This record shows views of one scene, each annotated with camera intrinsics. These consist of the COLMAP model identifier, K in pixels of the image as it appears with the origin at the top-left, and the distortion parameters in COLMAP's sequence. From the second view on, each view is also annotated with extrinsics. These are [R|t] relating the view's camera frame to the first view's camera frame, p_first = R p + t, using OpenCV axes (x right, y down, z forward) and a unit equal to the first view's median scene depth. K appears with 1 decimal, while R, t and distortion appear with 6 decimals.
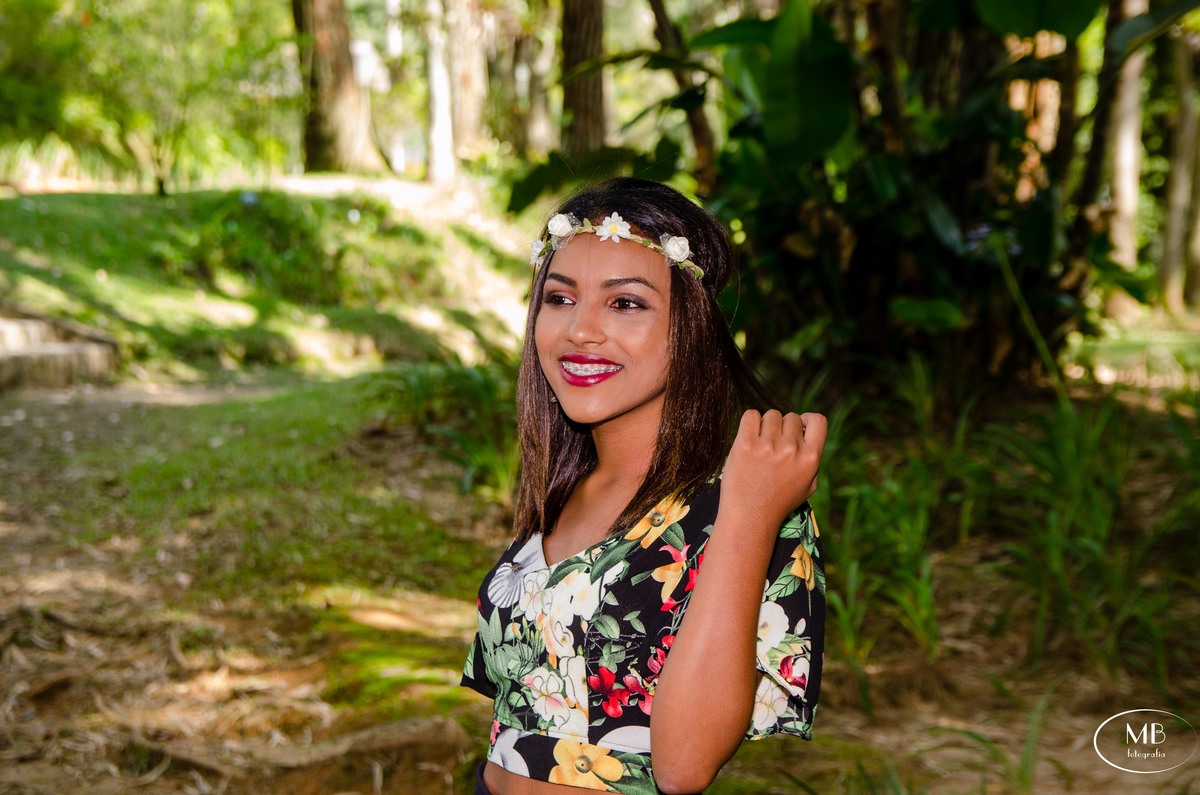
lens RADIAL K [[2494.3, 0, 600.0], [0, 2494.3, 397.5], [0, 0, 1]] dist [0.256445, 0.094080]
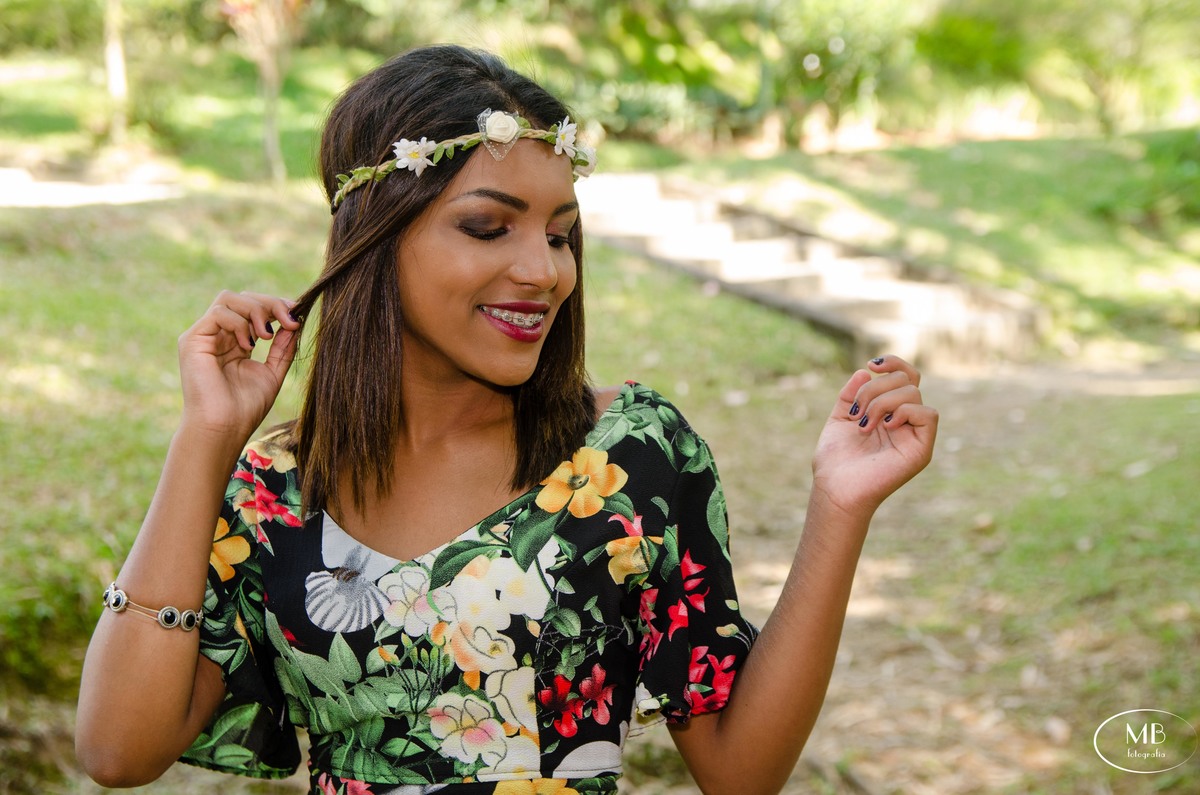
lens RADIAL K [[2345.1, 0, 600.0], [0, 2345.1, 397.5], [0, 0, 1]] dist [0.277943, -0.162919]
pose [[0.923376, 0.016094, -0.383559, -0.033097], [-0.005491, 0.999572, 0.028721, -0.024780], [0.383857, -0.024414, 0.923070, 0.322044]]
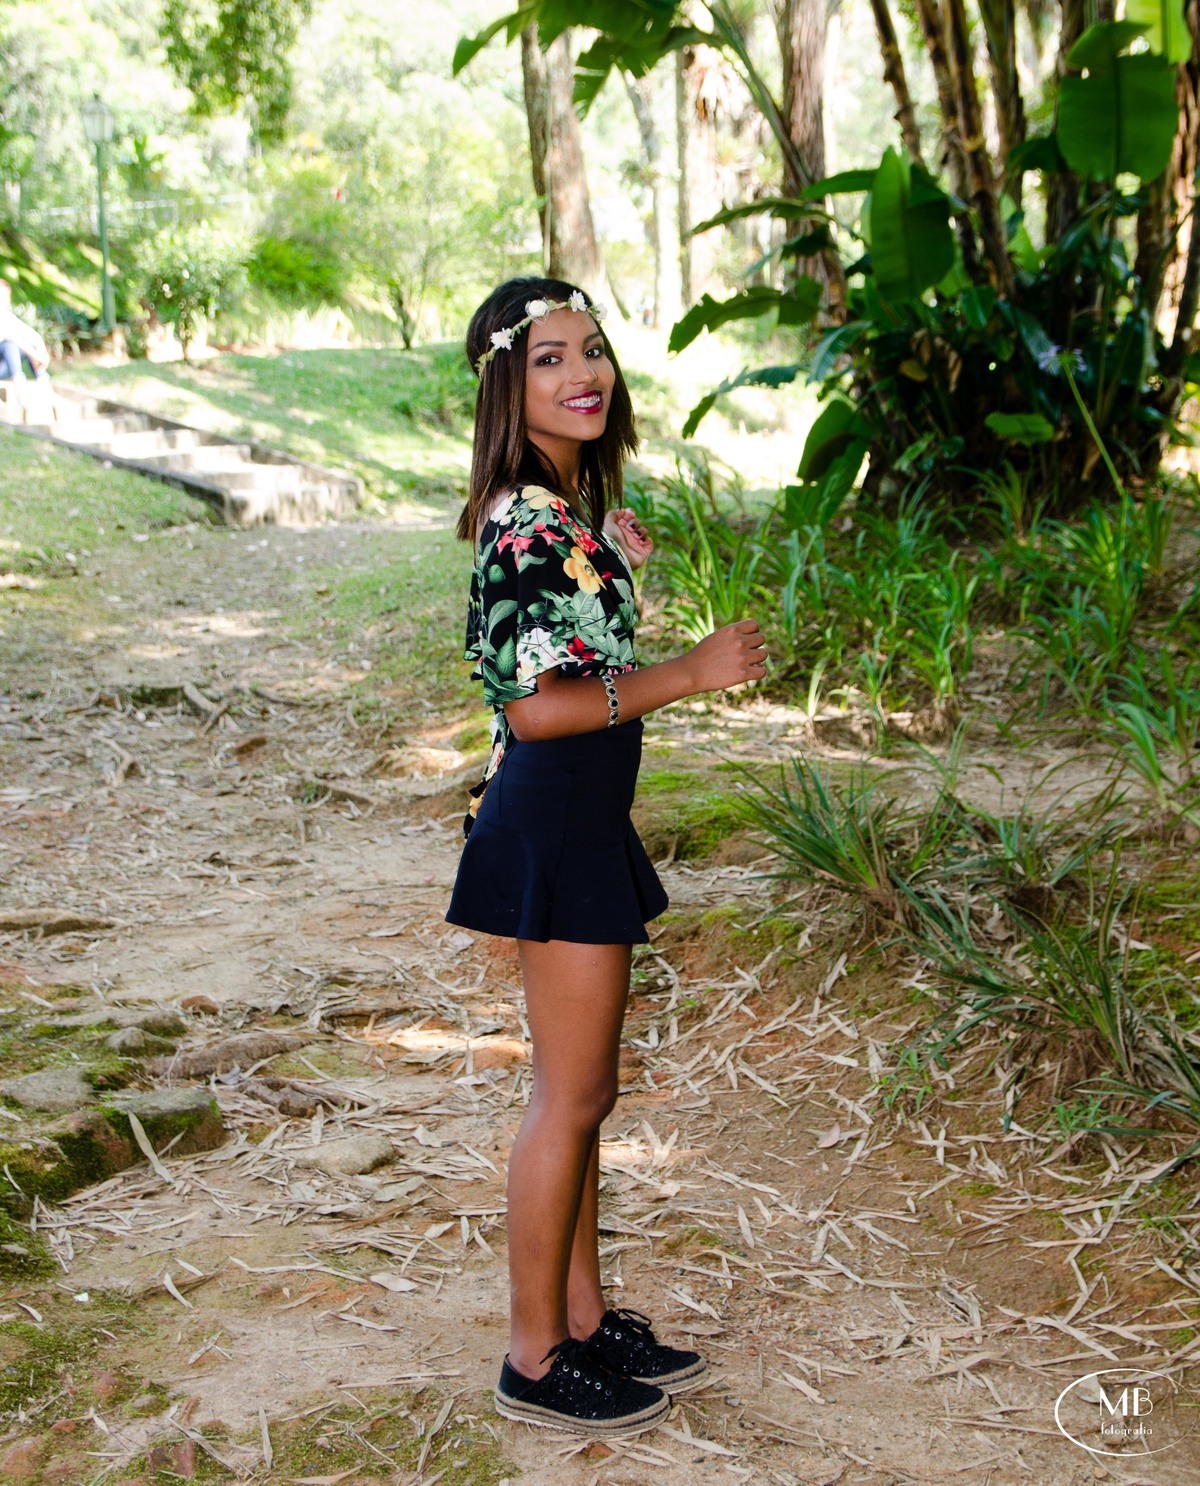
lens RADIAL K [[2403.9, 0, 600.0], [0, 2403.9, 743.0], [0, 0, 1]] dist [0.028392, 0.046493]
pose [[0.993219, -0.014575, -0.115345, 0.065576], [0.024216, 0.996286, 0.082632, 0.014285], [0.113712, -0.084865, 0.989883, -0.111998]]
